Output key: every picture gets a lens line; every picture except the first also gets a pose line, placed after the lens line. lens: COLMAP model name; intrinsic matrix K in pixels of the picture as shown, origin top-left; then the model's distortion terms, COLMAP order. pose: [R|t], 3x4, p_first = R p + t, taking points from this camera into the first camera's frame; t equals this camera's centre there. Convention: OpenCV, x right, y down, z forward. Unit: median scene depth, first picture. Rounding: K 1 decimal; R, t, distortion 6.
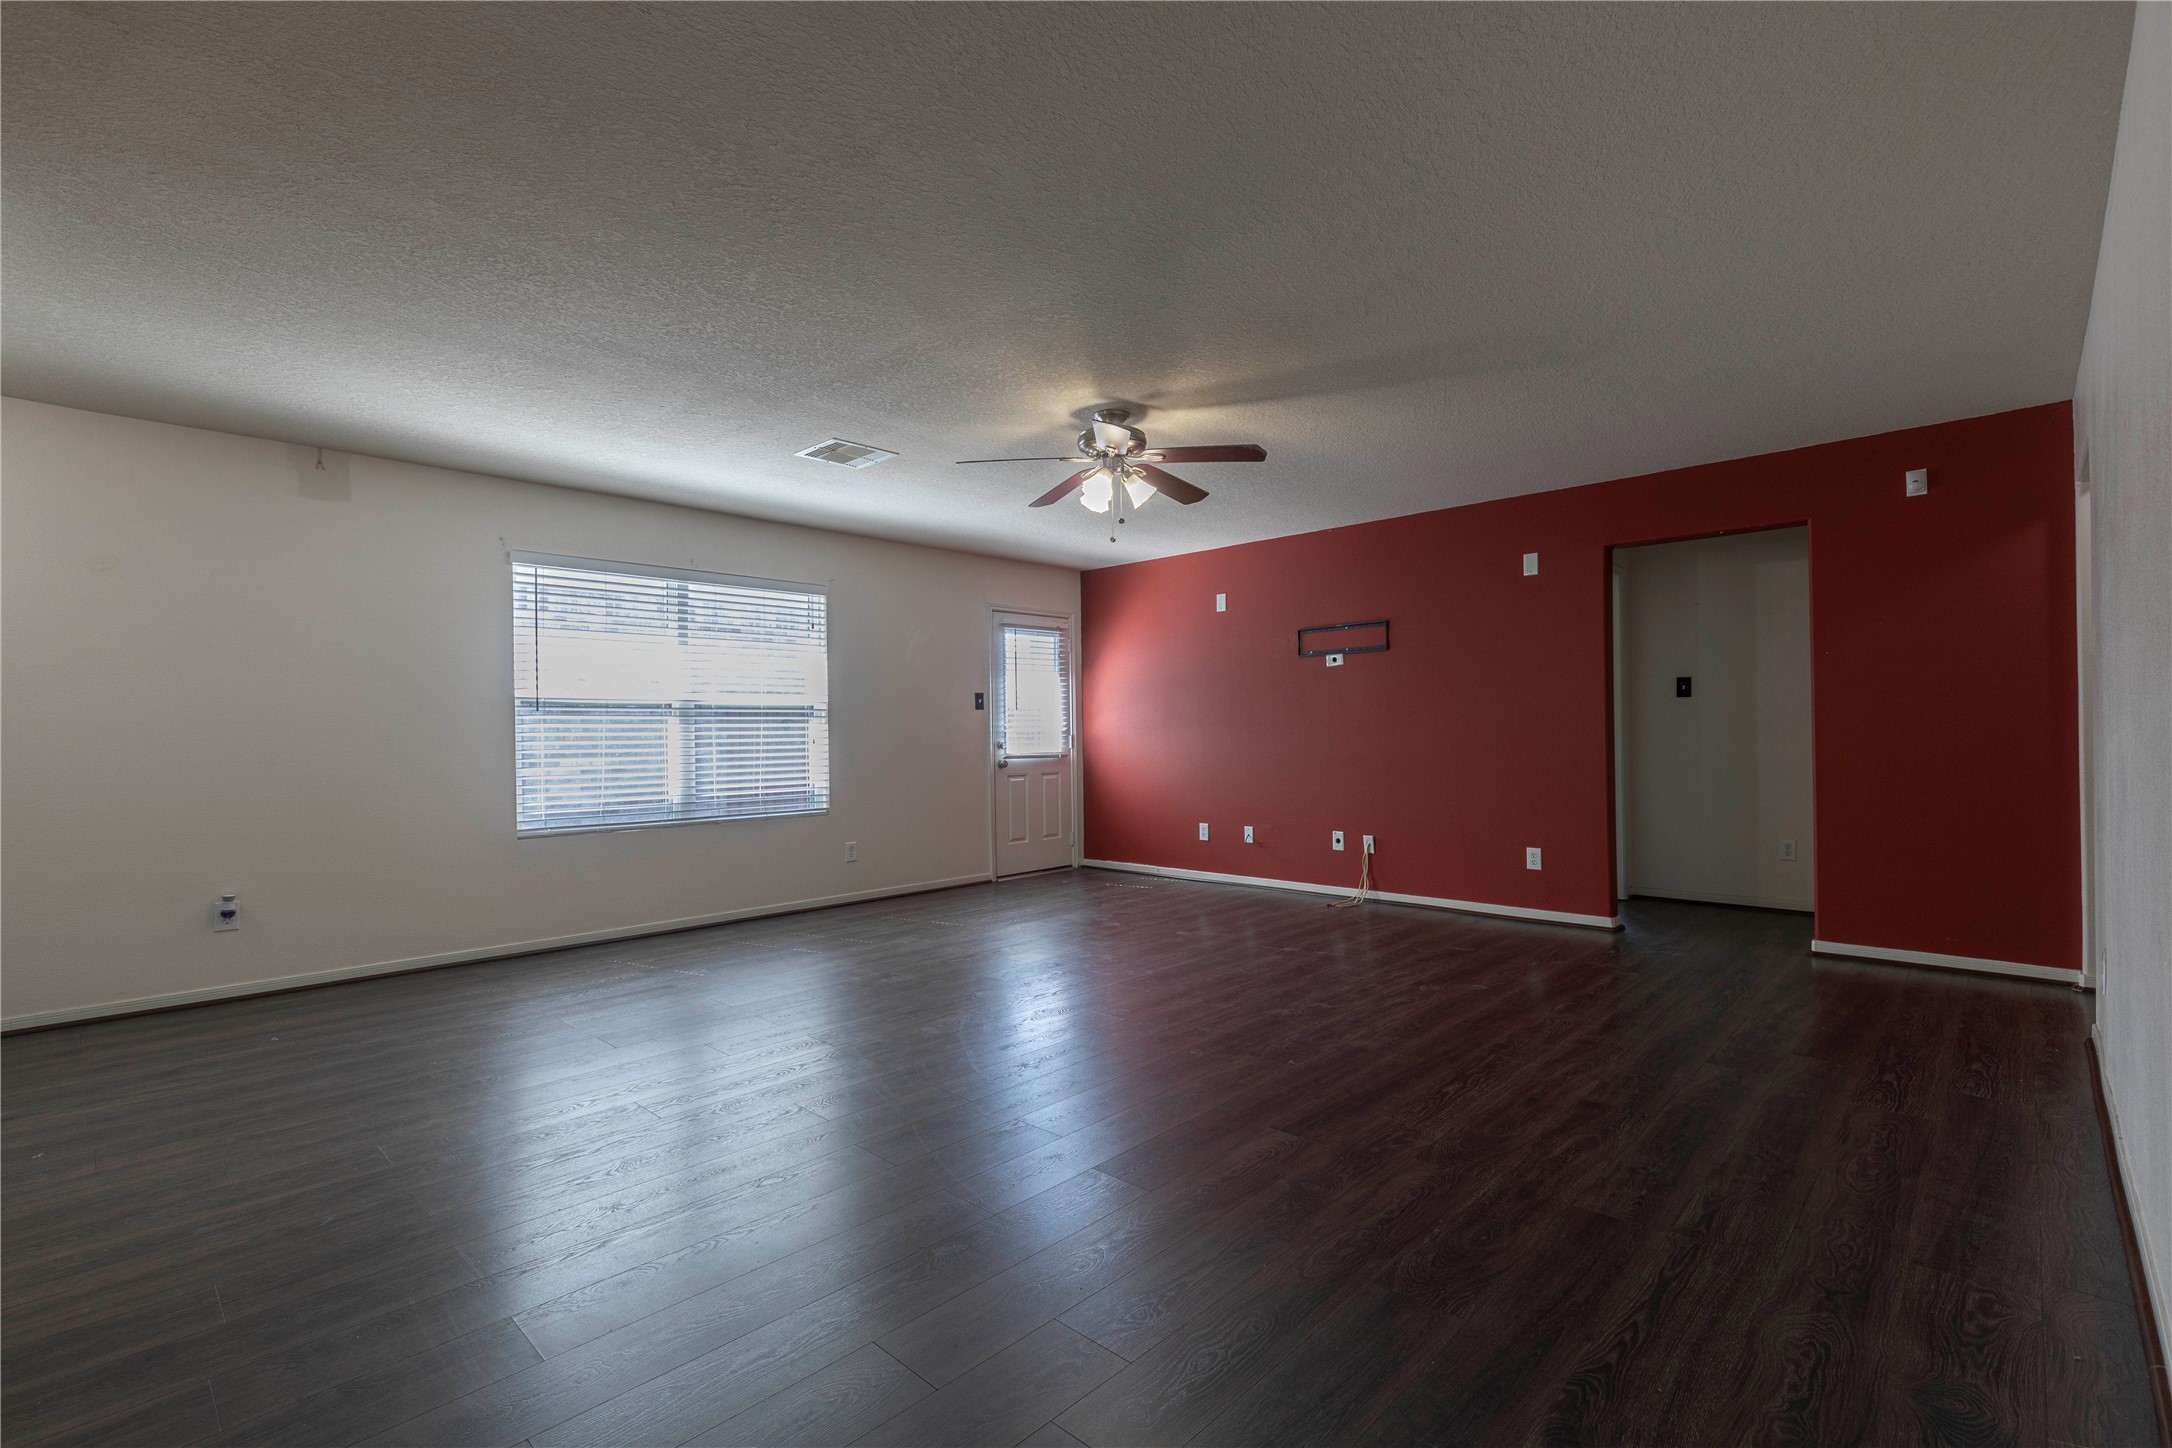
lens RADIAL K [[988.5, 0, 1114.9], [0, 988.5, 721.6], [0, 0, 1]] dist [0.006086, -0.000869]
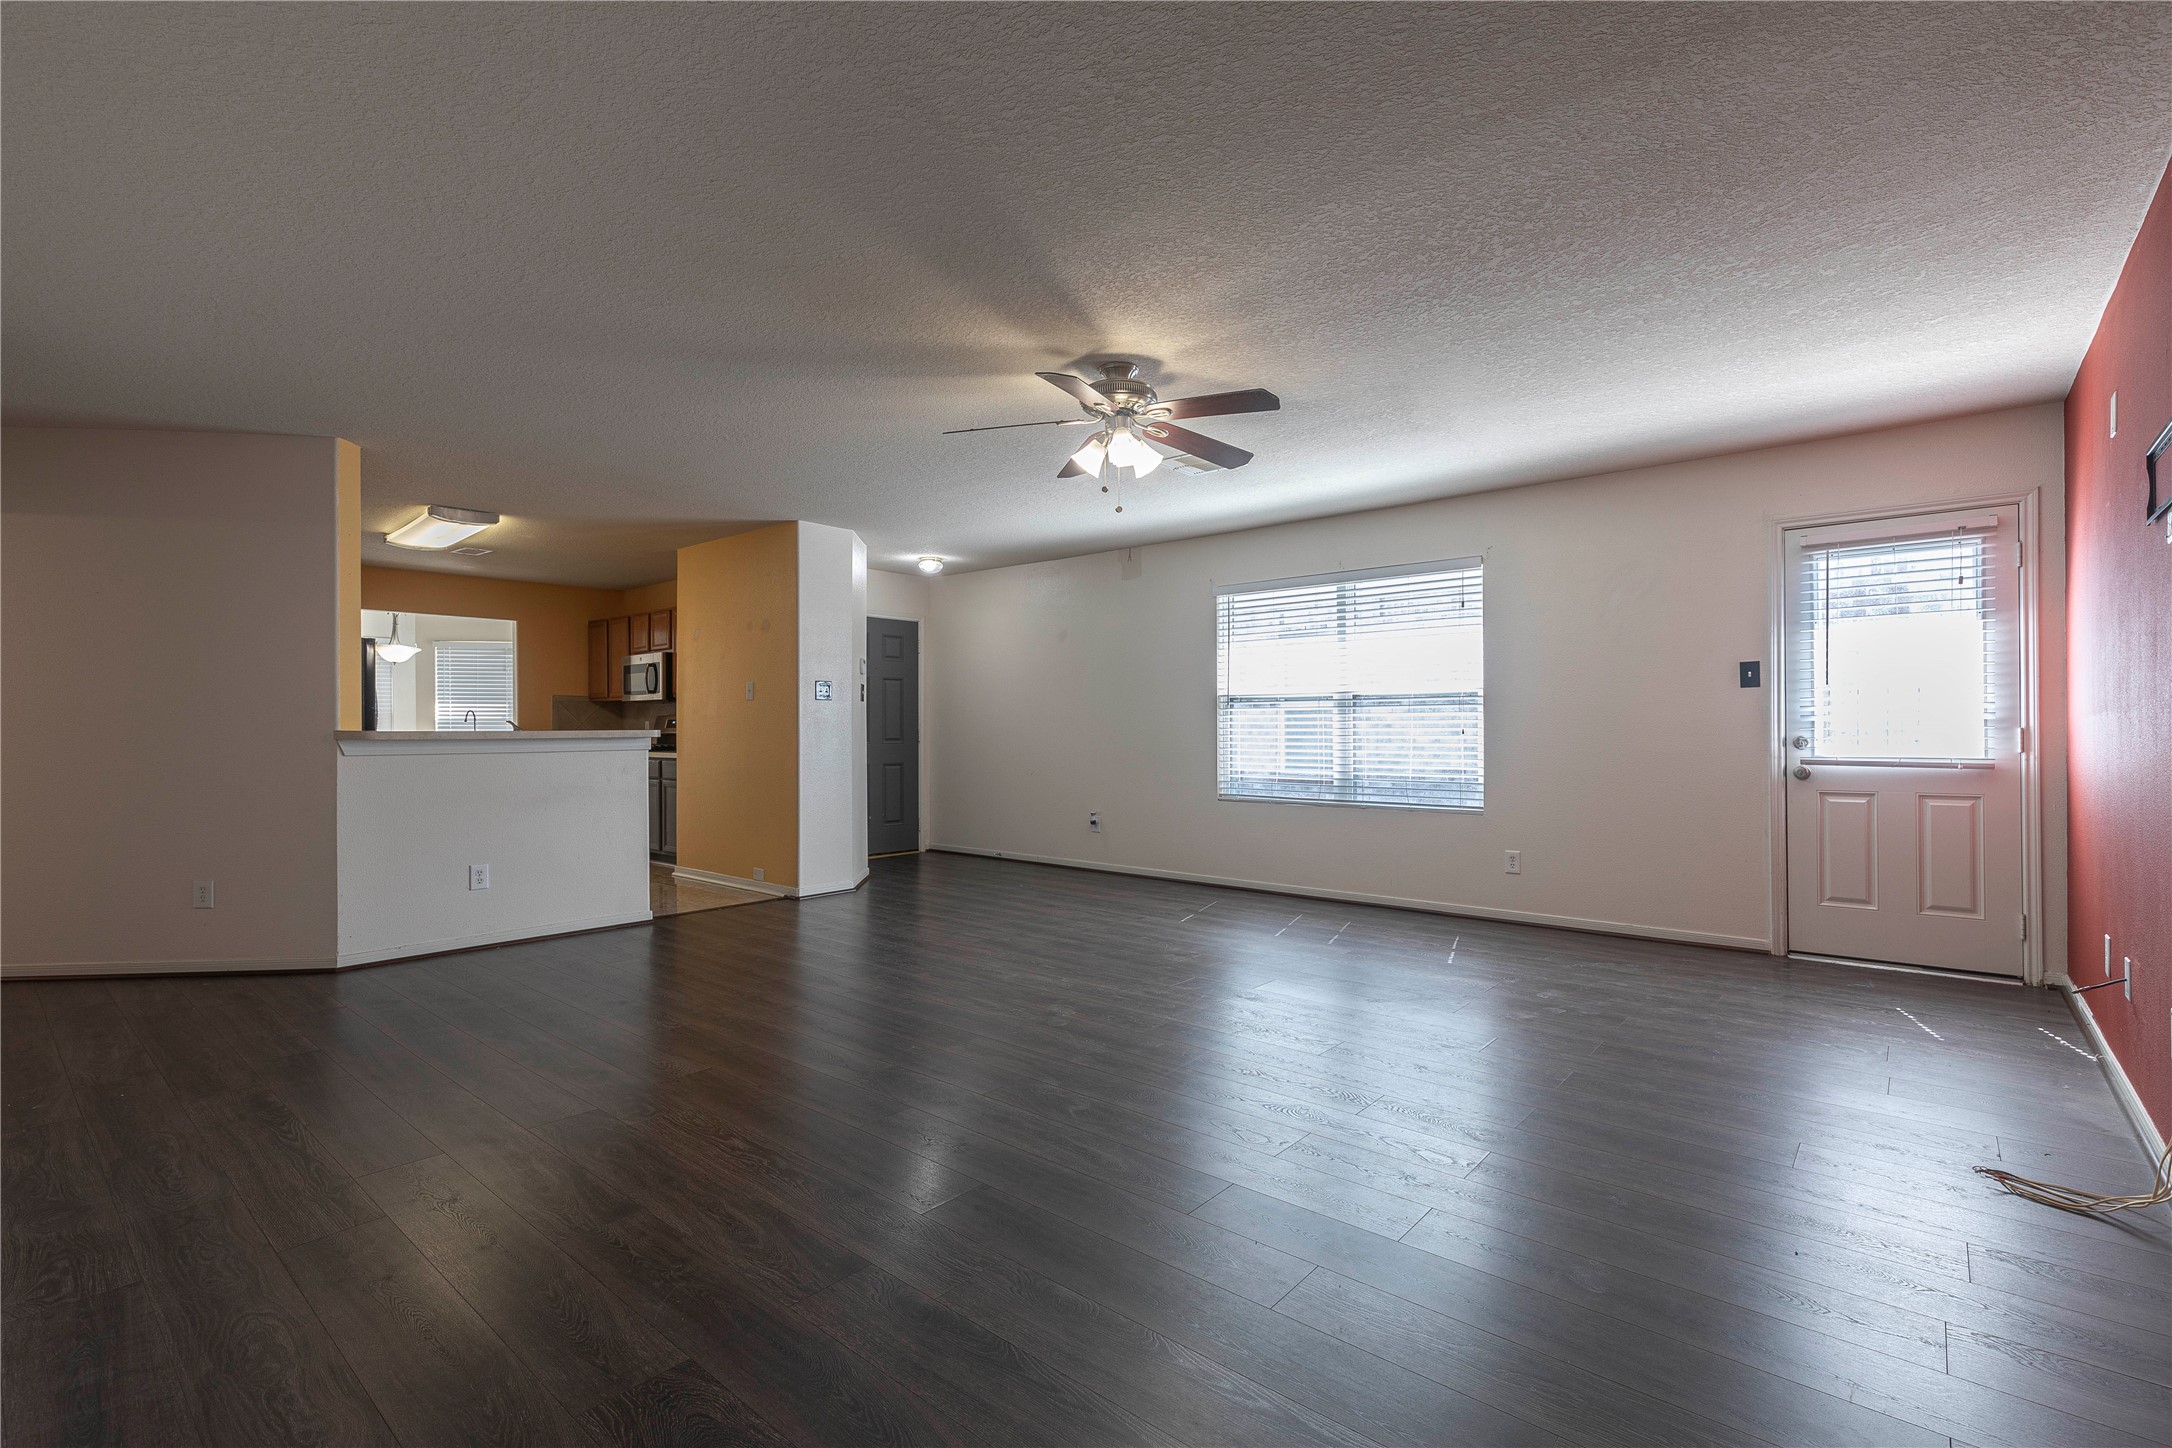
lens RADIAL K [[988.5, 0, 1085.3], [0, 988.5, 723.7], [0, 0, 1]] dist [0.006086, -0.000869]
pose [[0.025619, 0.007554, -0.999643, 0.594489], [0.015009, 0.999856, 0.007940, 0.000433], [0.999559, -0.015207, 0.025502, 0.631654]]
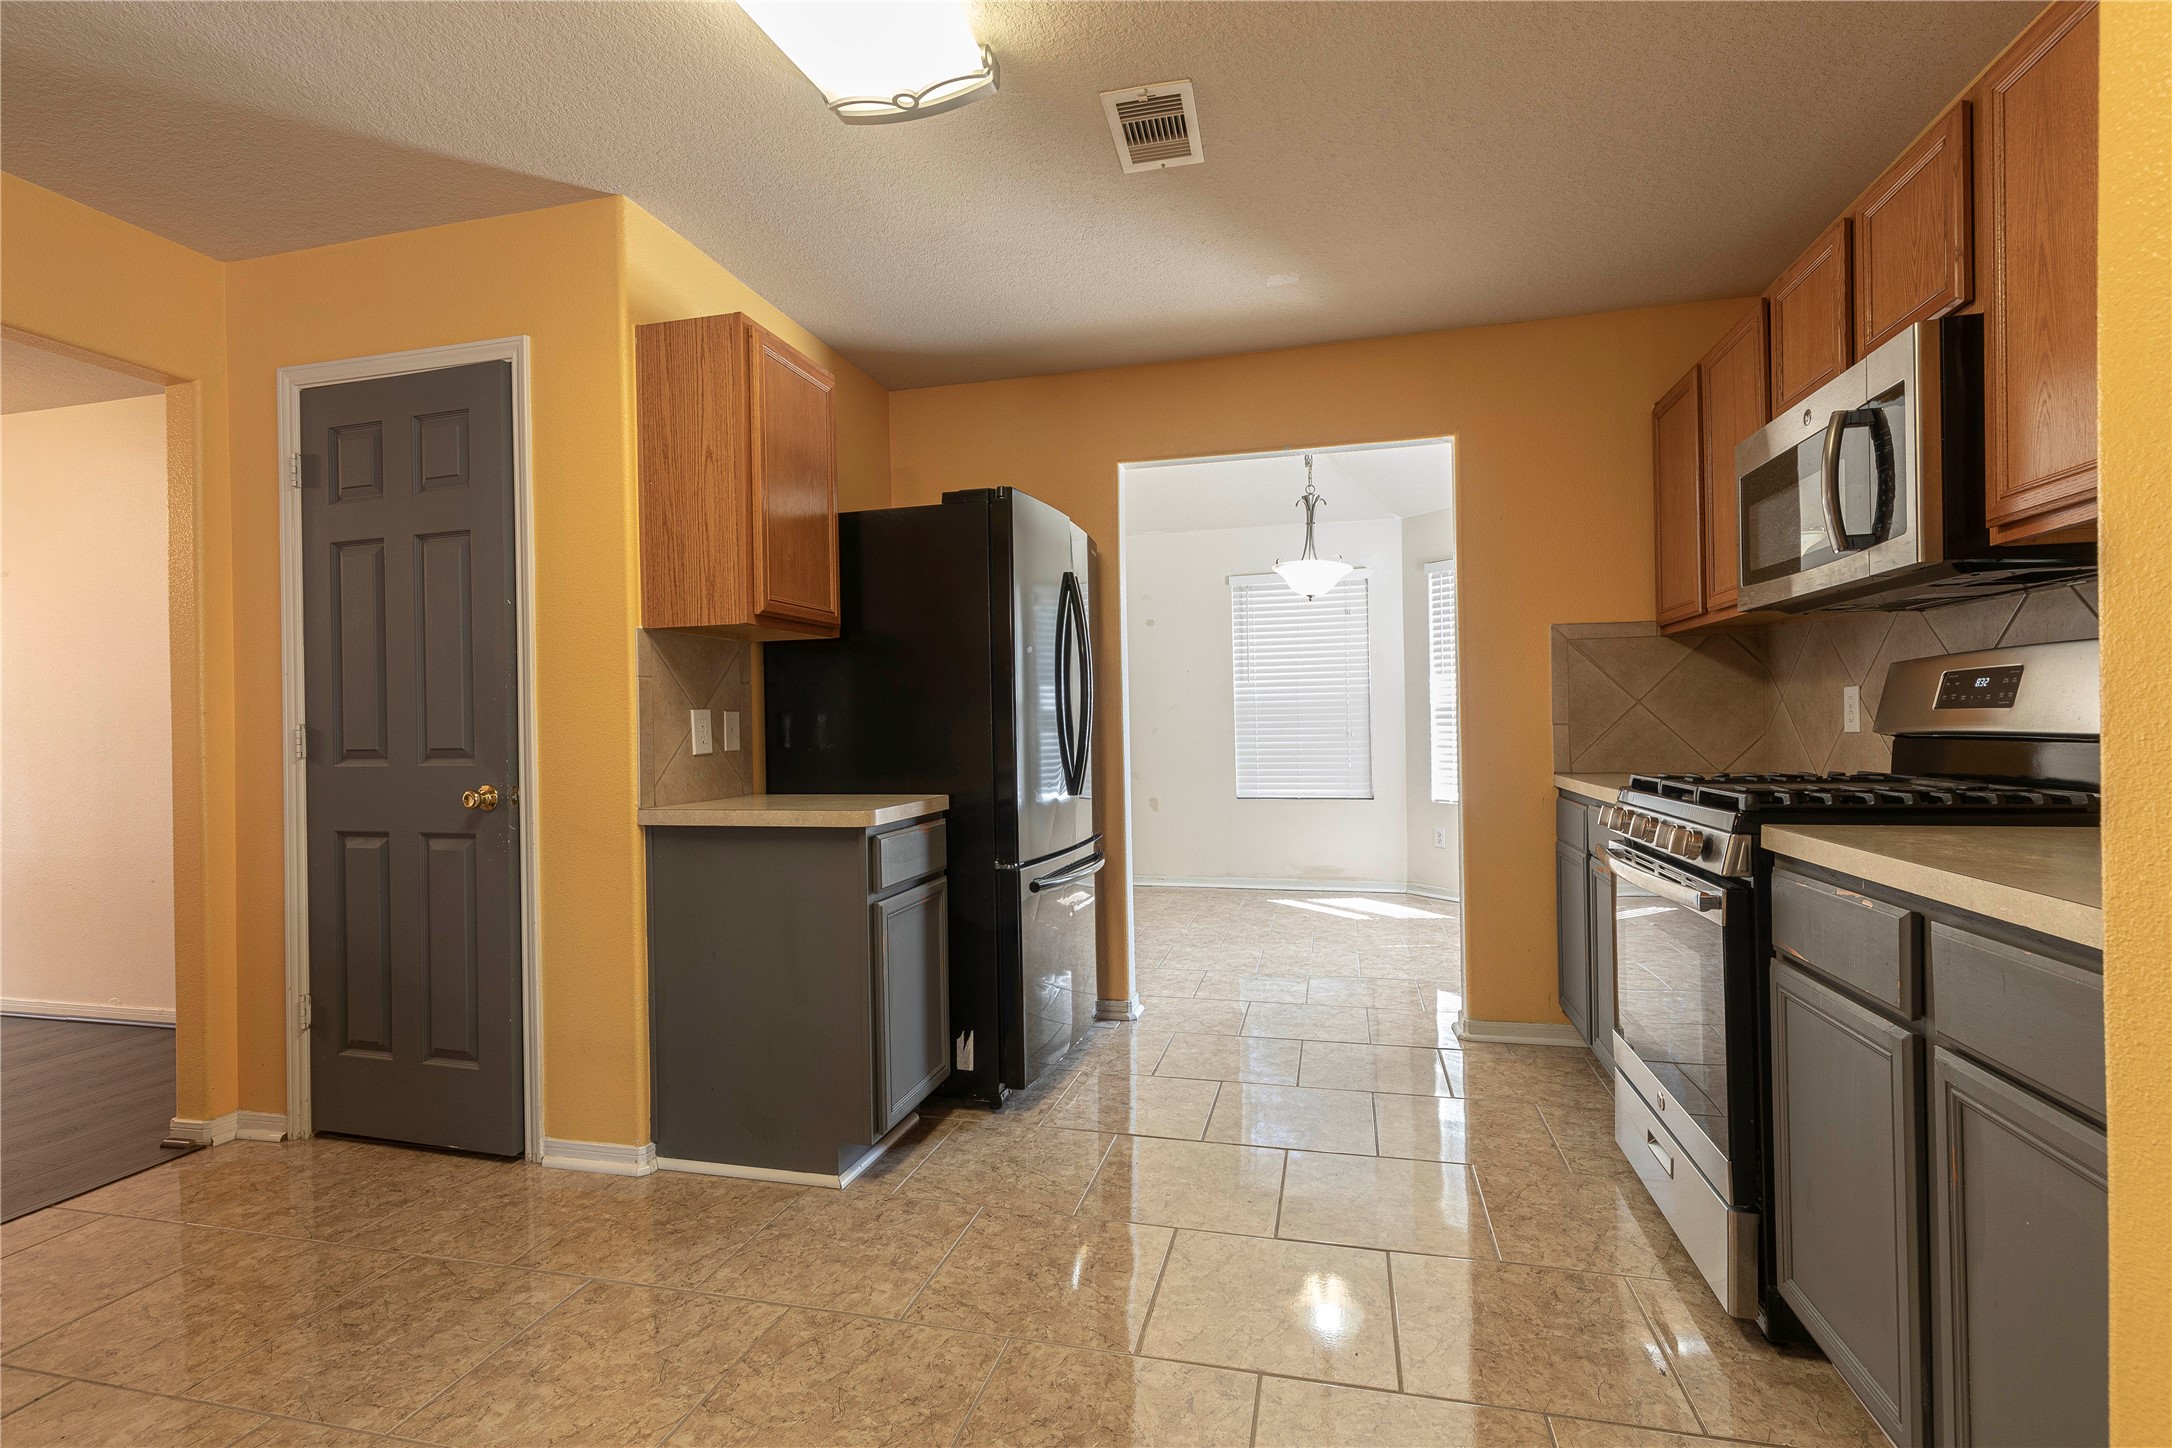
lens RADIAL K [[988.5, 0, 1084.8], [0, 988.5, 722.3], [0, 0, 1]] dist [0.006086, -0.000869]
pose [[-0.874976, 0.022069, -0.483663, -0.411864], [0.031533, 0.999437, -0.011442, 0.009784], [0.483138, -0.025263, -0.875180, 0.225363]]
